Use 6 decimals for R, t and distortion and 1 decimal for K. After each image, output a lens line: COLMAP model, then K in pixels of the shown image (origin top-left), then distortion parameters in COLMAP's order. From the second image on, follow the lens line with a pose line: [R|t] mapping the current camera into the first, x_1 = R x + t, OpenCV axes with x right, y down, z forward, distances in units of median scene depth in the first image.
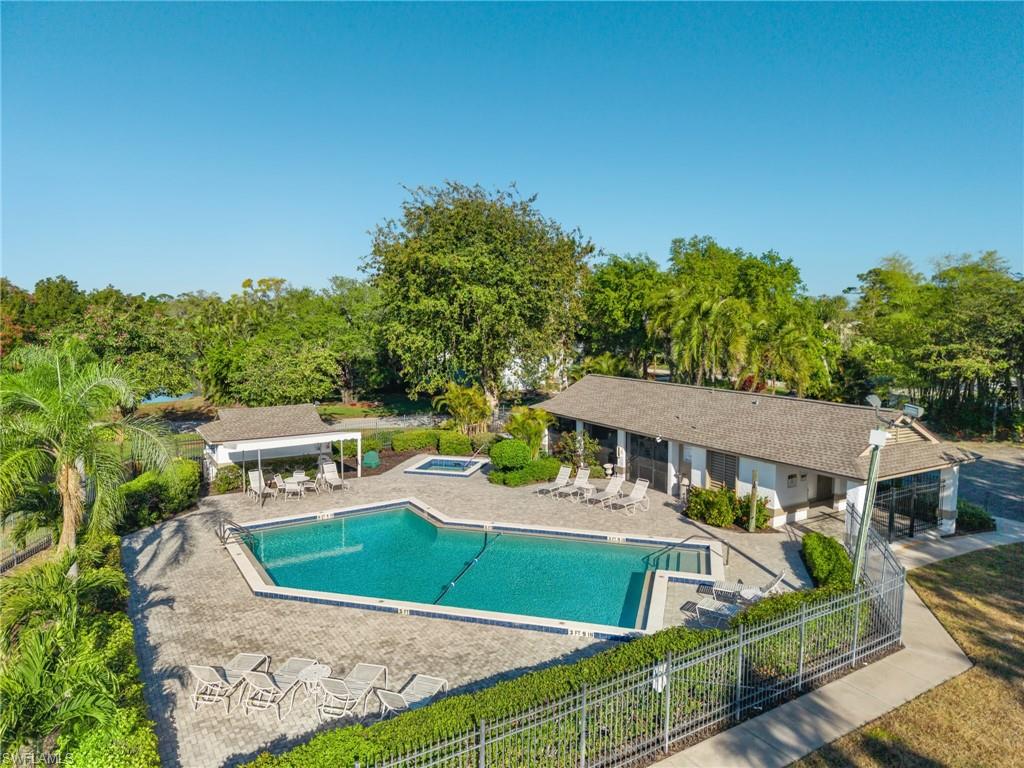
lens RADIAL K [[688.0, 0, 512.0], [0, 688.0, 384.0], [0, 0, 1]] dist [0.003909, 0.000248]
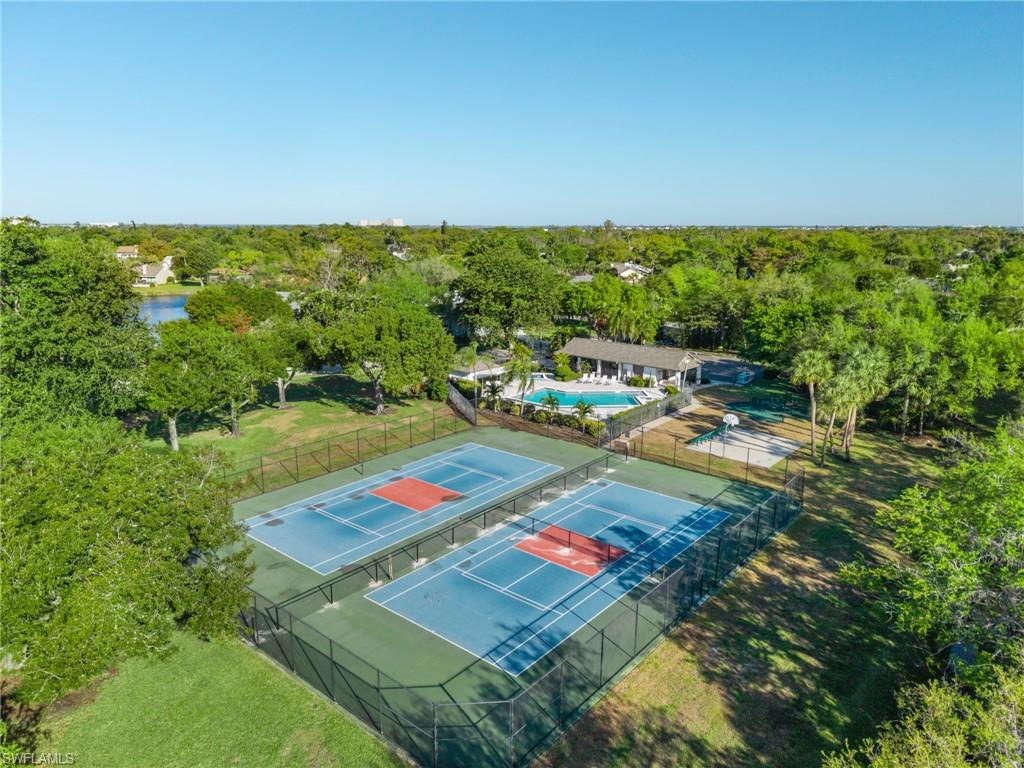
lens RADIAL K [[688.0, 0, 512.0], [0, 688.0, 384.0], [0, 0, 1]] dist [0.003909, 0.000248]
pose [[0.951274, -0.068438, 0.300657, -1.206189], [0.031683, 0.991592, 0.125468, -0.233317], [-0.306715, -0.109829, 0.945443, -1.841232]]
